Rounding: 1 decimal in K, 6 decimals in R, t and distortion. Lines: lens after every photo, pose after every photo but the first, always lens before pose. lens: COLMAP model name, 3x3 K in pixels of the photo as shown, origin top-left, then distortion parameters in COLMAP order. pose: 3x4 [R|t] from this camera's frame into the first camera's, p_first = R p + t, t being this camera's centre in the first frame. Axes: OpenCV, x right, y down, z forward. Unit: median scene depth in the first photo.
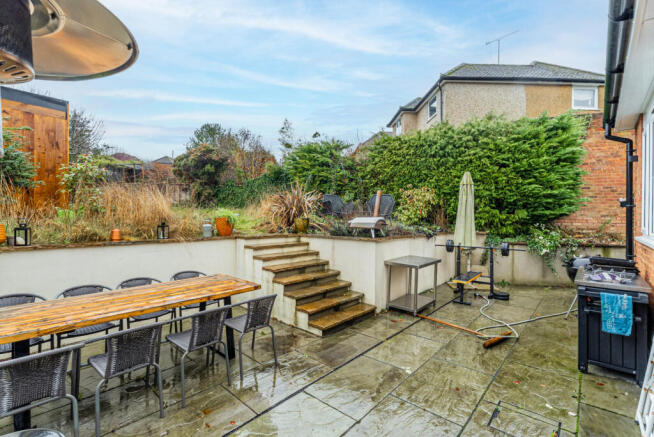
lens RADIAL K [[296.0, 0, 325.3], [0, 296.0, 218.6], [0, 0, 1]] dist [0.004512, 0.000683]
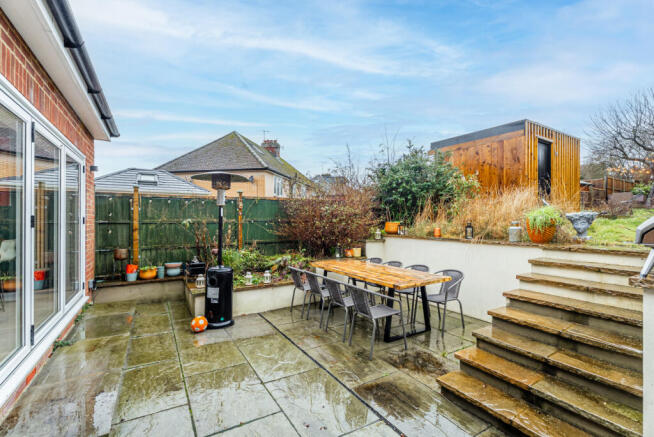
lens RADIAL K [[296.0, 0, 327.0], [0, 296.0, 220.3], [0, 0, 1]] dist [0.004512, 0.000683]
pose [[-0.286618, -0.006215, -0.958025, 0.227879], [-0.004889, 0.999975, -0.005025, 0.003398], [0.958033, 0.003243, -0.286641, 0.300824]]
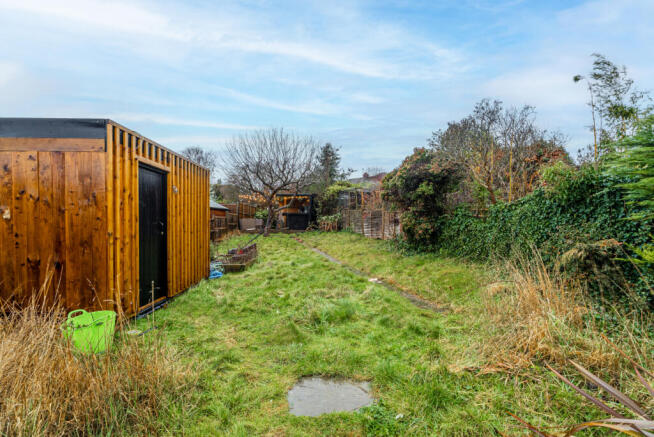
lens RADIAL K [[296.0, 0, 315.1], [0, 296.0, 230.1], [0, 0, 1]] dist [0.004512, 0.000683]
pose [[0.651178, 0.014520, -0.758786, -0.087864], [-0.008333, 0.999893, 0.011983, -0.097150], [0.758879, -0.001480, 0.651229, 0.470894]]
